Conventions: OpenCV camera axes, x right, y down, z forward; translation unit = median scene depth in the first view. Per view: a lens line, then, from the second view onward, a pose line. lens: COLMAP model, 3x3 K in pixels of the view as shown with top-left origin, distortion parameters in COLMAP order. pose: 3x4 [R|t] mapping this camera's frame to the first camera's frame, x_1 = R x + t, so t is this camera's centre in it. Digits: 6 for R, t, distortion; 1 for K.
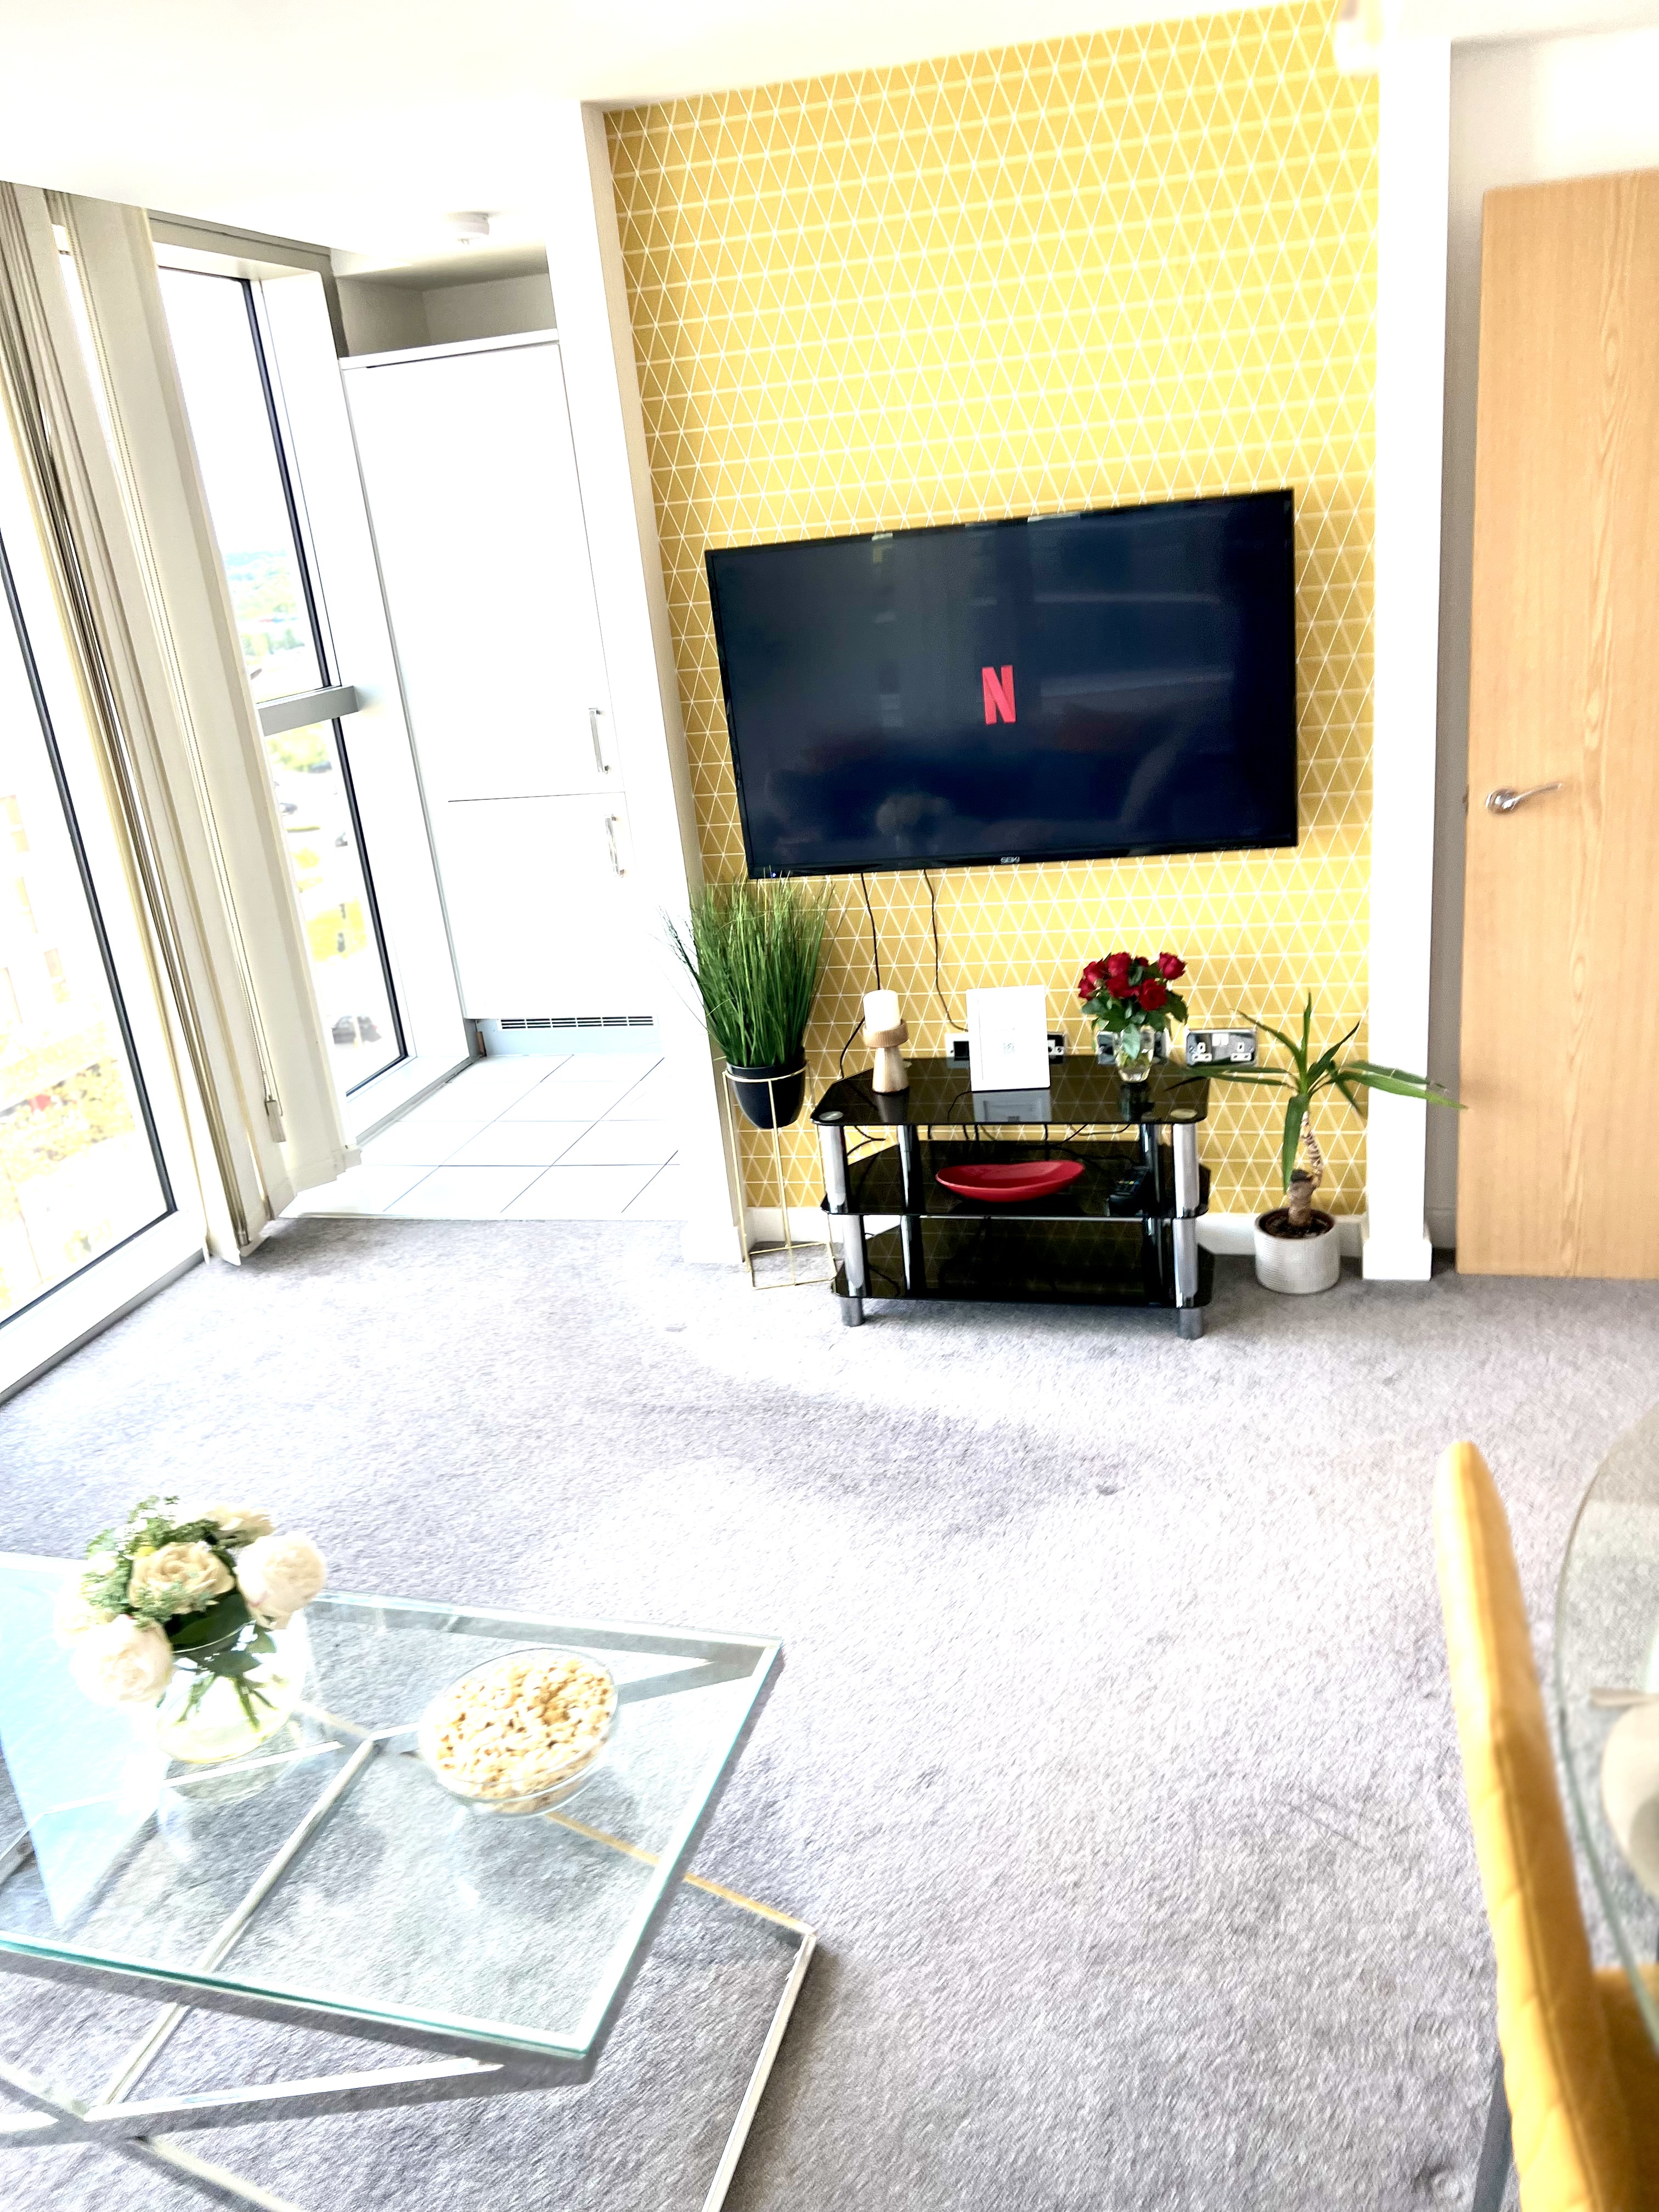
lens RADIAL K [[1656.0, 0, 829.5], [0, 1656.0, 1106.0], [0, 0, 1]] dist [0.123310, -0.003507]
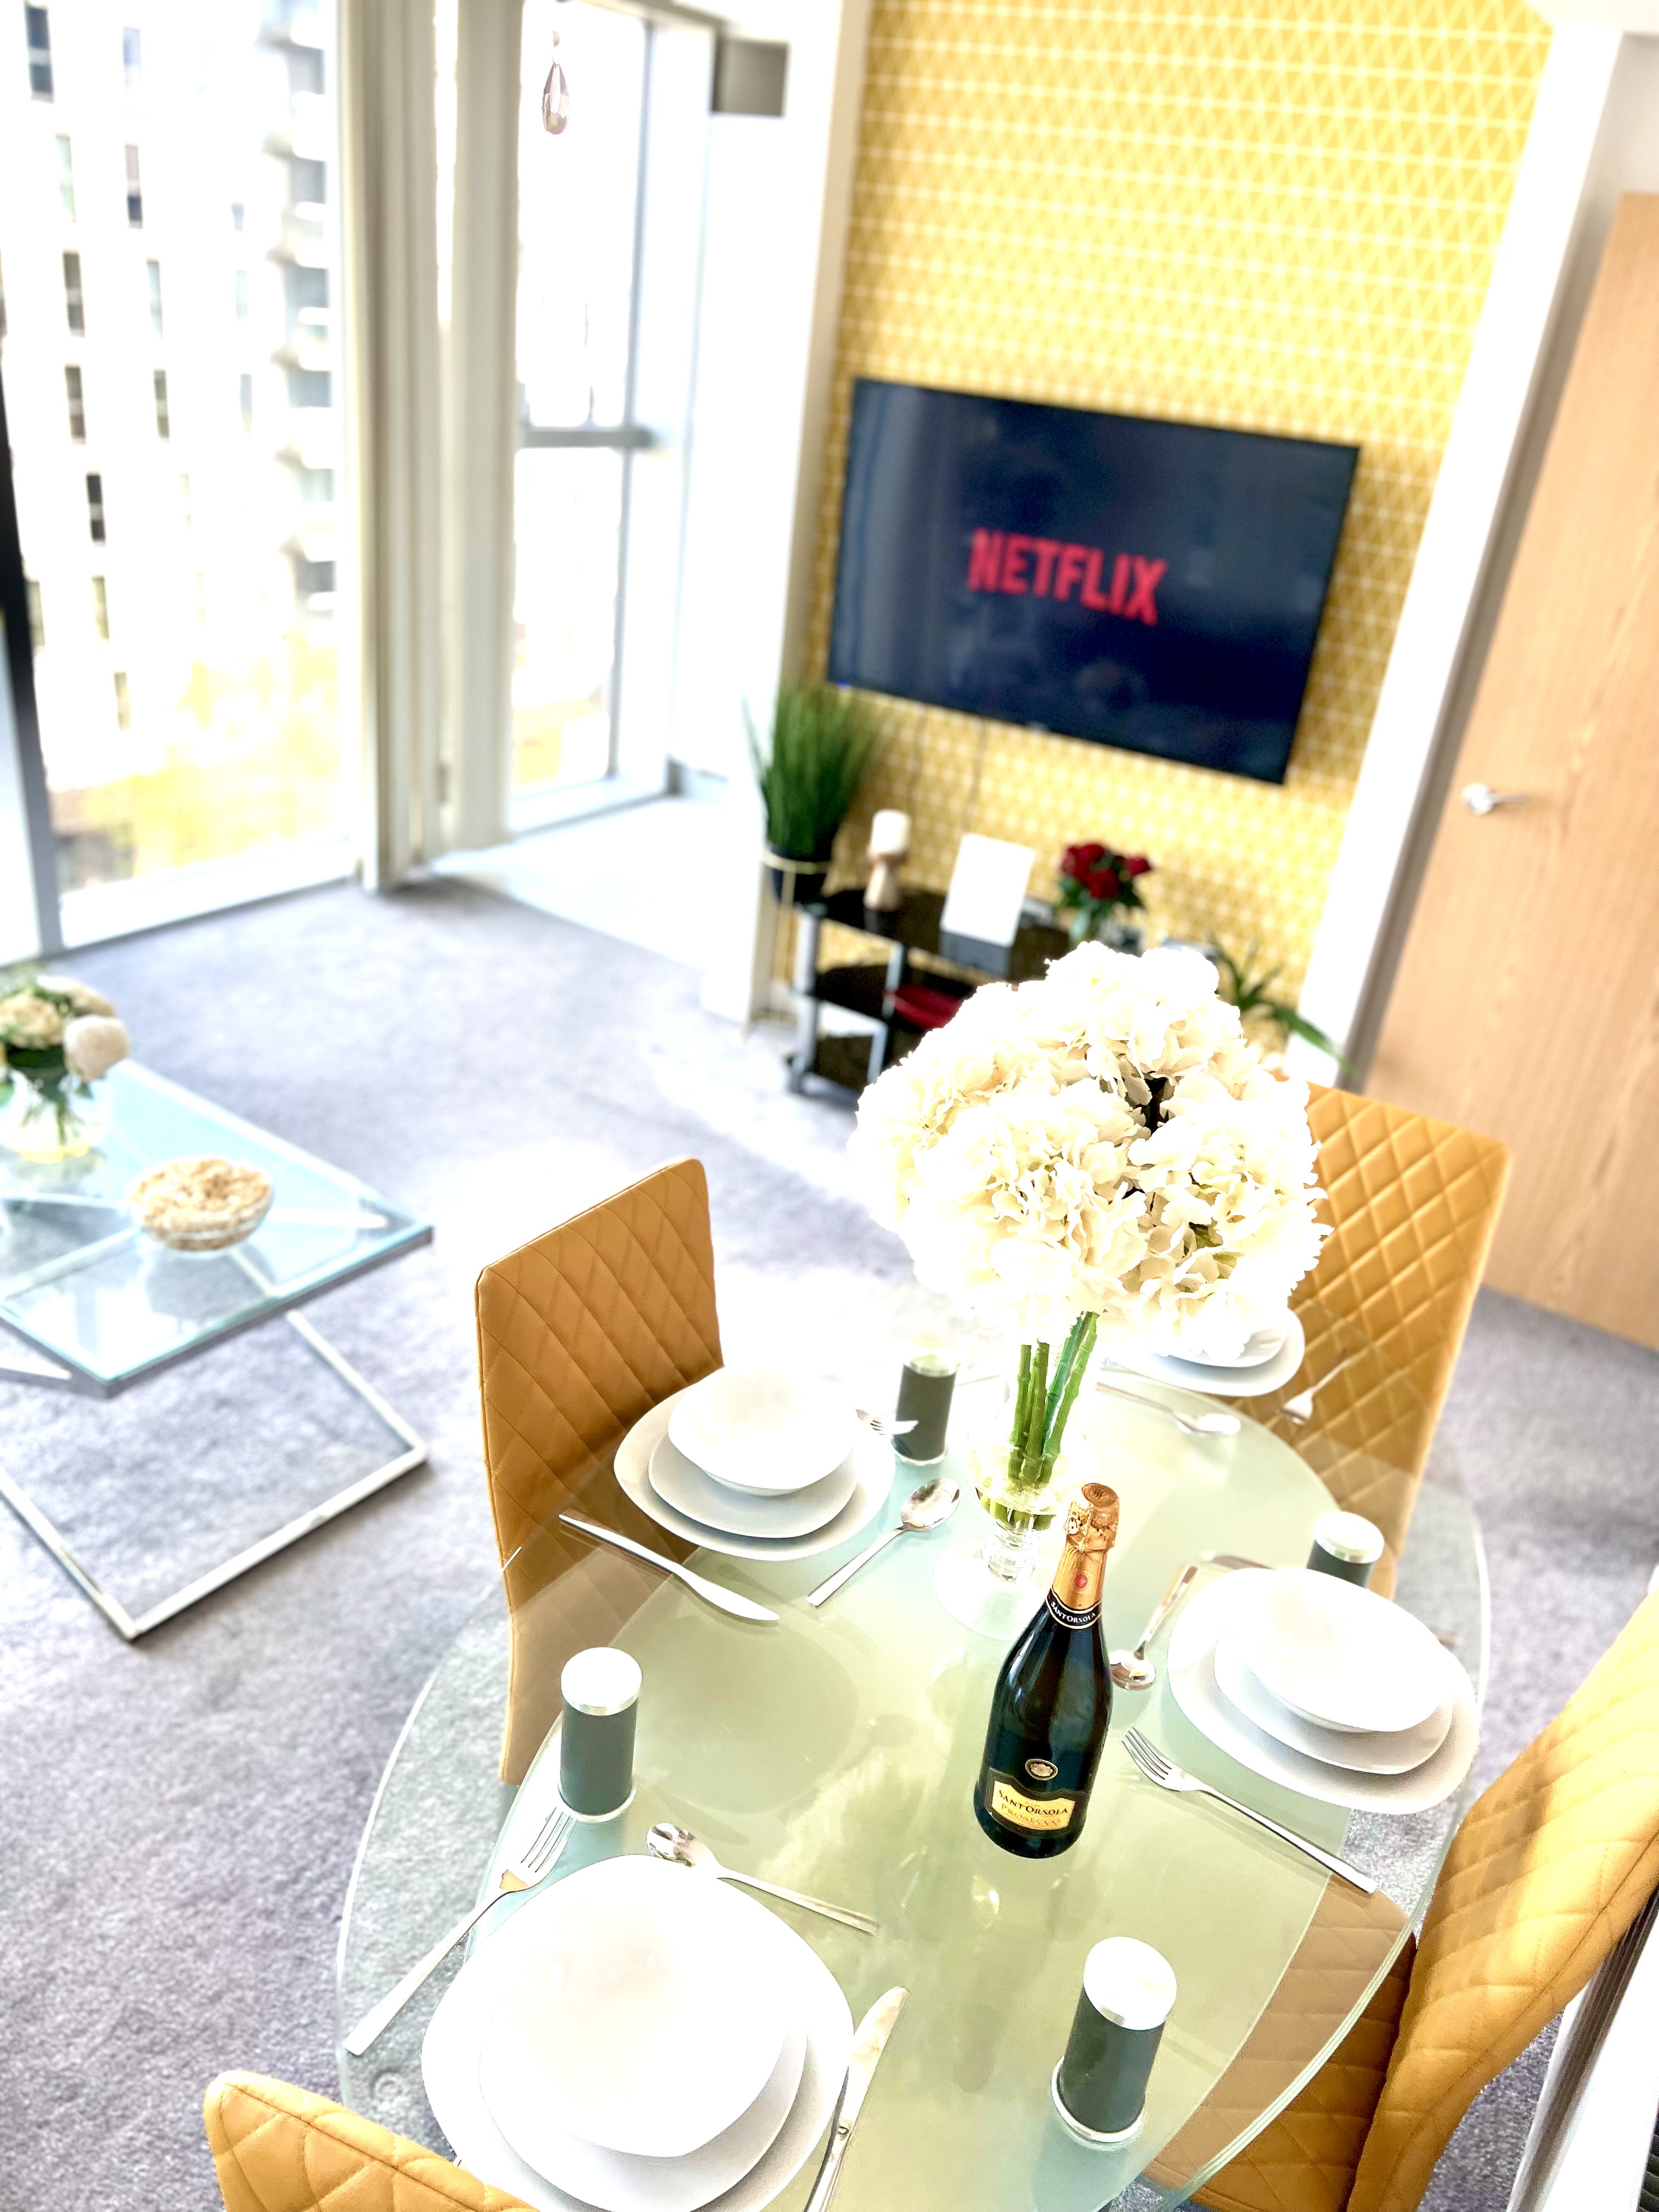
lens RADIAL K [[1656.0, 0, 829.5], [0, 1656.0, 1106.0], [0, 0, 1]] dist [0.123310, -0.003507]
pose [[0.925522, 0.323033, -0.197632, 0.263418], [-0.301723, 0.944401, 0.130655, -0.016263], [0.228850, -0.061294, 0.971530, -0.095600]]
